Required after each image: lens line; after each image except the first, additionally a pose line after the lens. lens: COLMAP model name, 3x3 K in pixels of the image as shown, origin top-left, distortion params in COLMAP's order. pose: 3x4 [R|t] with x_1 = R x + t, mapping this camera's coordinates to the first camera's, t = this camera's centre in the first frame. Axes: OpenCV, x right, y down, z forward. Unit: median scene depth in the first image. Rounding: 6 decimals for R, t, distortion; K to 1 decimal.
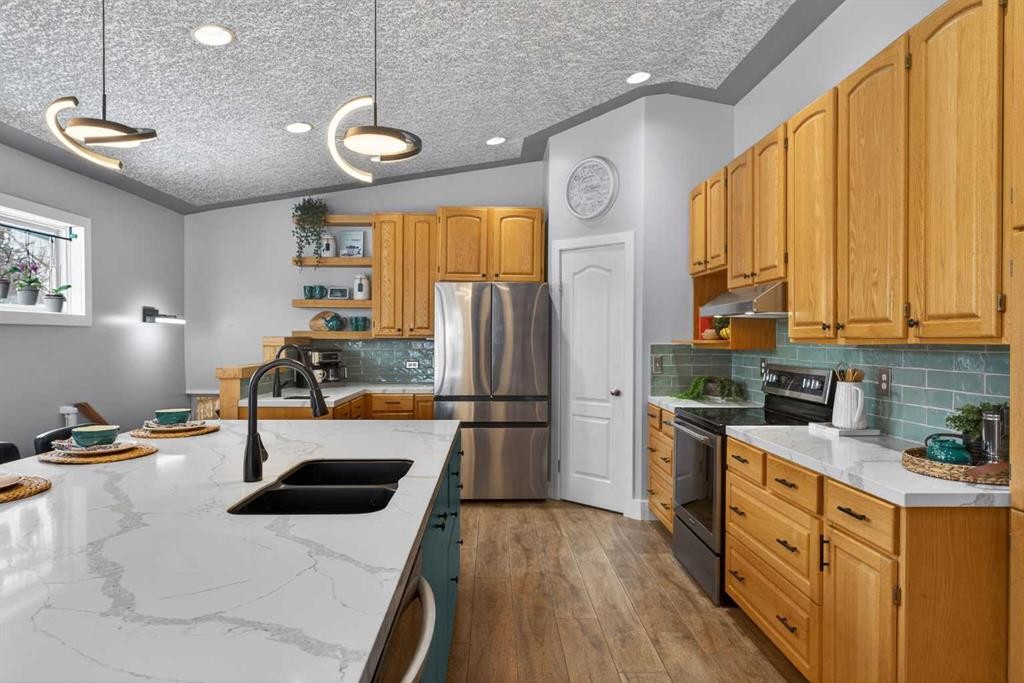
lens RADIAL K [[587.7, 0, 514.1], [0, 587.7, 342.8], [0, 0, 1]] dist [-0.017622, 0.008776]
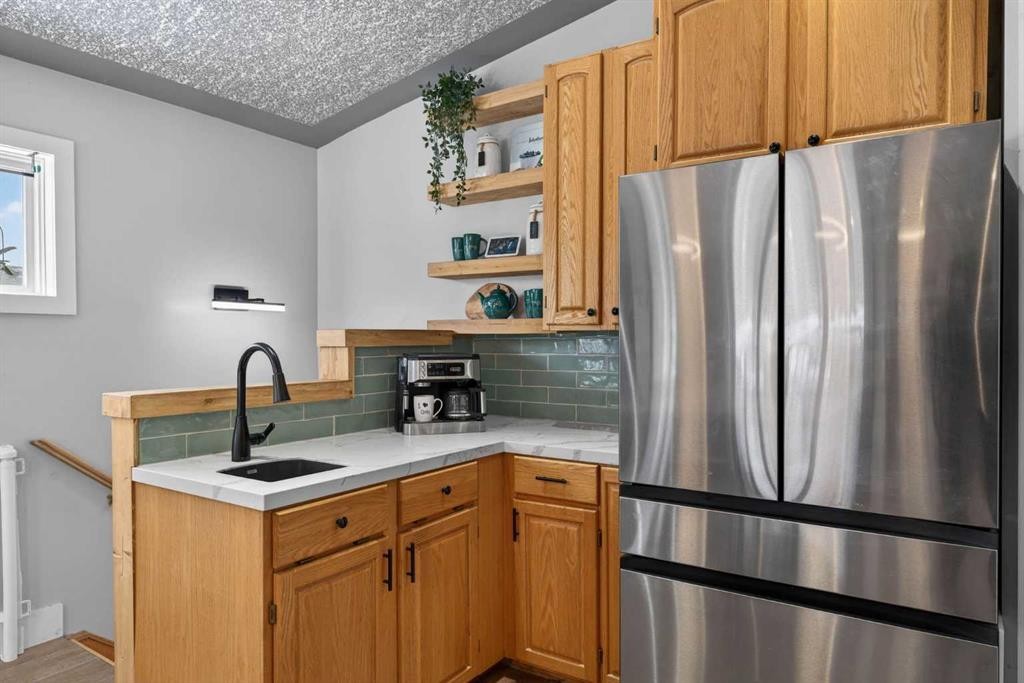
lens RADIAL K [[682.7, 0, 486.4], [0, 682.7, 342.8], [0, 0, 1]] dist [0.002356, 0.000472]
pose [[0.805512, -0.001755, -0.592577, 0.047067], [-0.000253, 0.999995, -0.003305, 0.002963], [0.592580, 0.002813, 0.805507, 0.521471]]
